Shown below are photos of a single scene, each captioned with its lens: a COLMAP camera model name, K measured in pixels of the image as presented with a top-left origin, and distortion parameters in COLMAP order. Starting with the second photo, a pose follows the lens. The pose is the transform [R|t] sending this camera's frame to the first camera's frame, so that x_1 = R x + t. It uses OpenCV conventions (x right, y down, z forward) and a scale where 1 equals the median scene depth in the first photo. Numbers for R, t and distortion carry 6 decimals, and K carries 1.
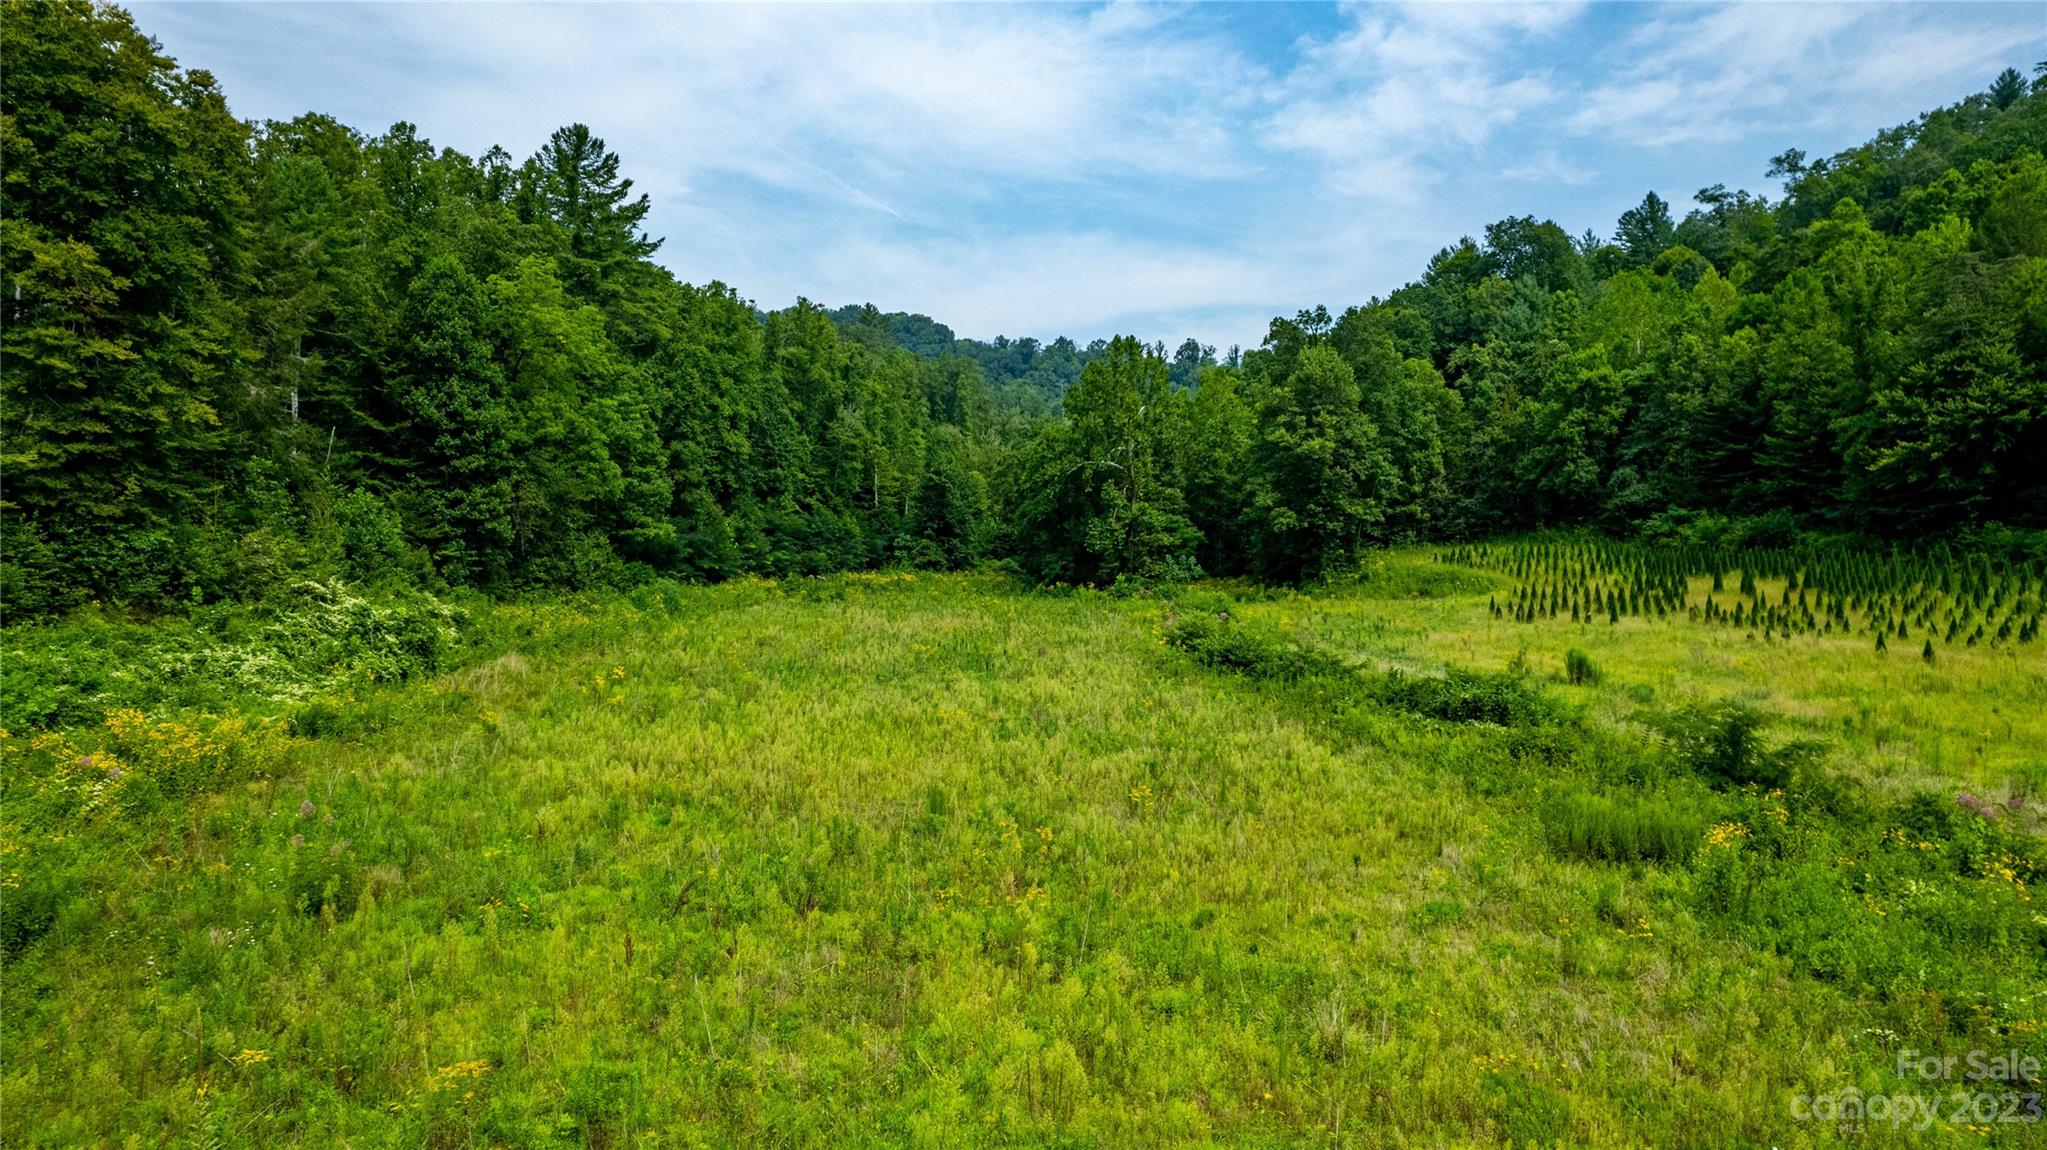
lens RADIAL K [[1308.5, 0, 1018.7], [0, 1308.5, 569.2], [0, 0, 1]] dist [-0.044072, 0.005789]
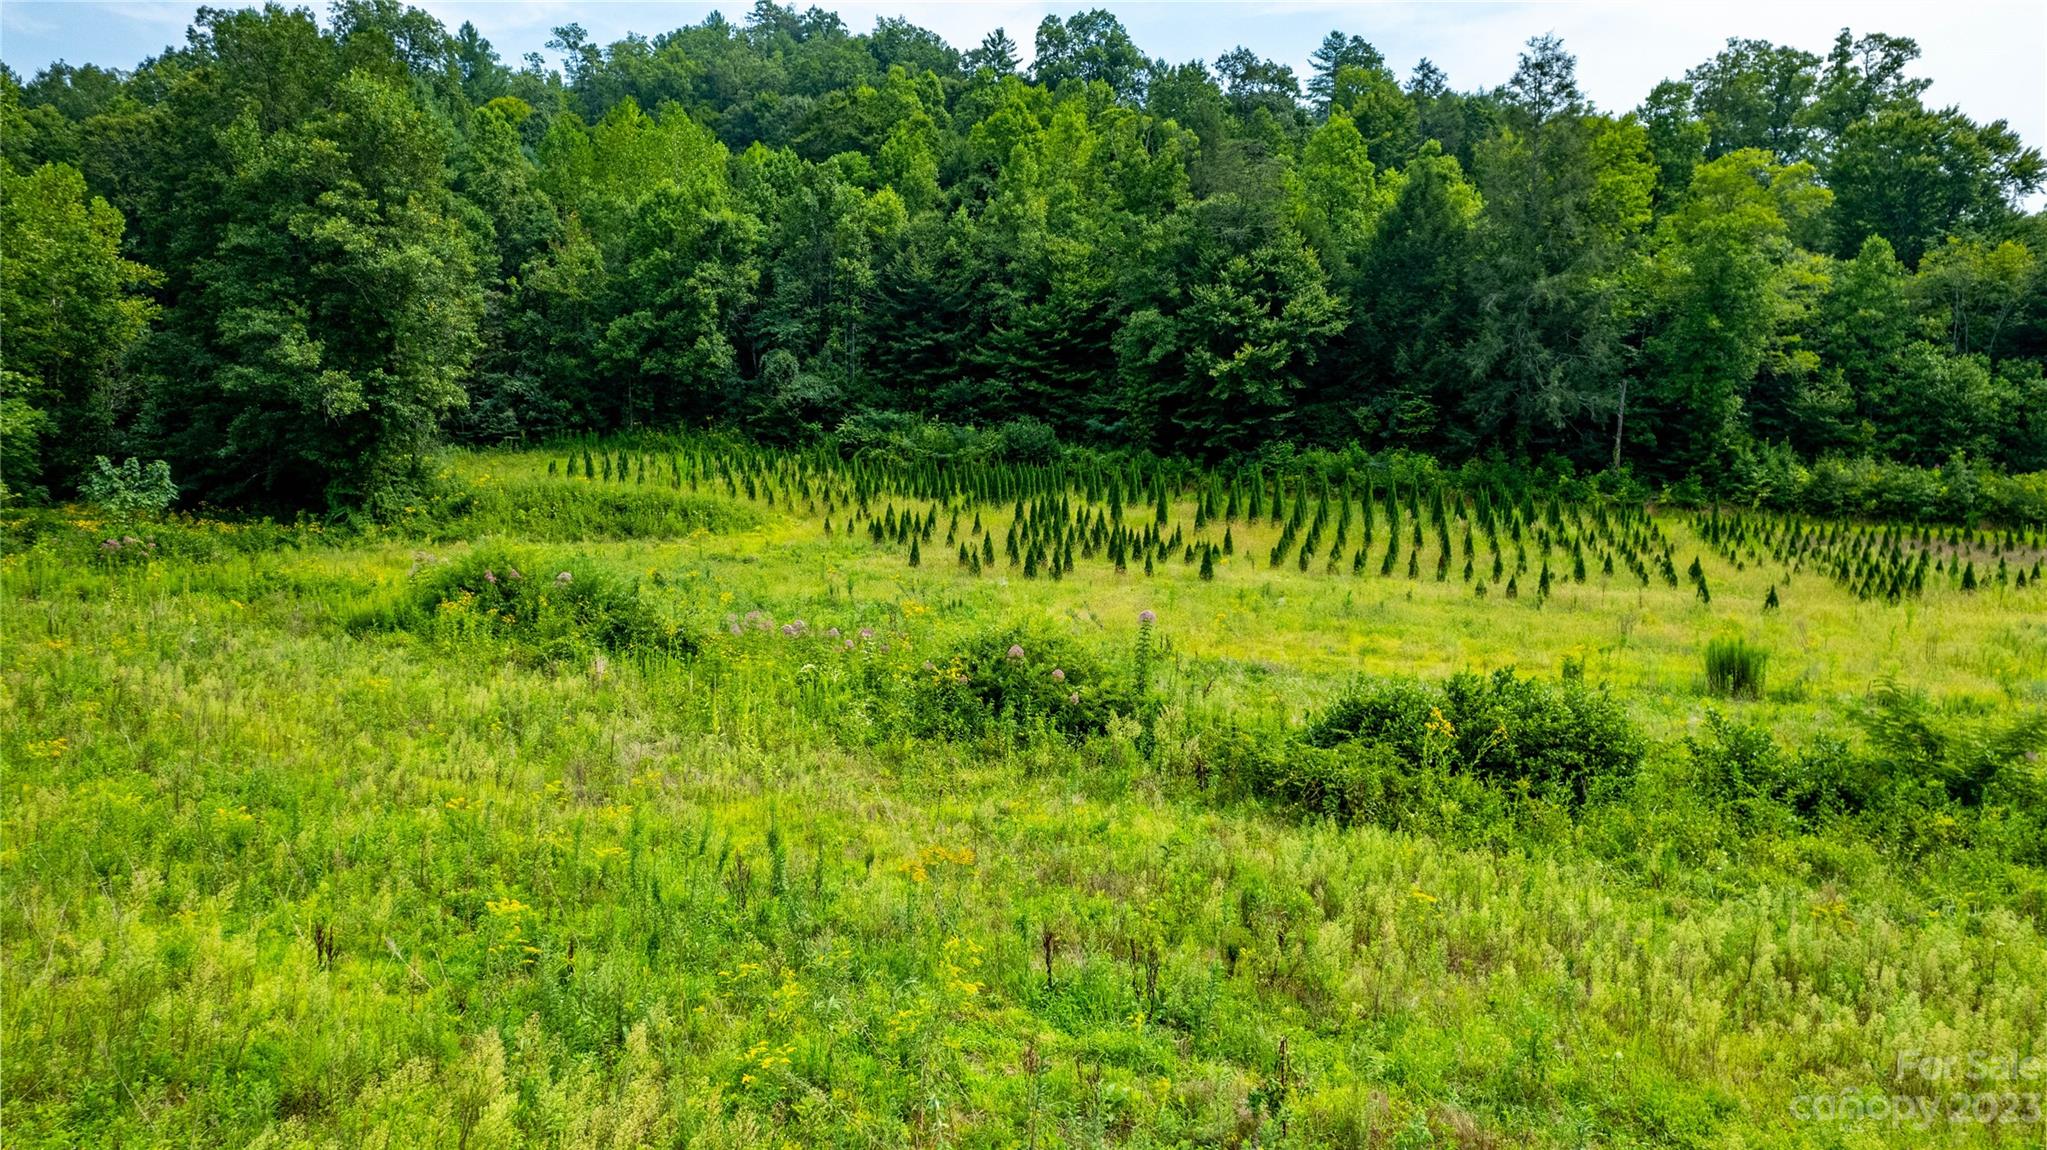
lens RADIAL K [[1308.5, 0, 1018.5], [0, 1308.5, 577.9], [0, 0, 1]] dist [-0.044072, 0.005789]
pose [[0.492138, -0.057872, 0.868591, -0.116332], [-0.005657, 0.997554, 0.069669, -0.002316], [-0.870499, -0.039200, 0.490607, 0.505323]]
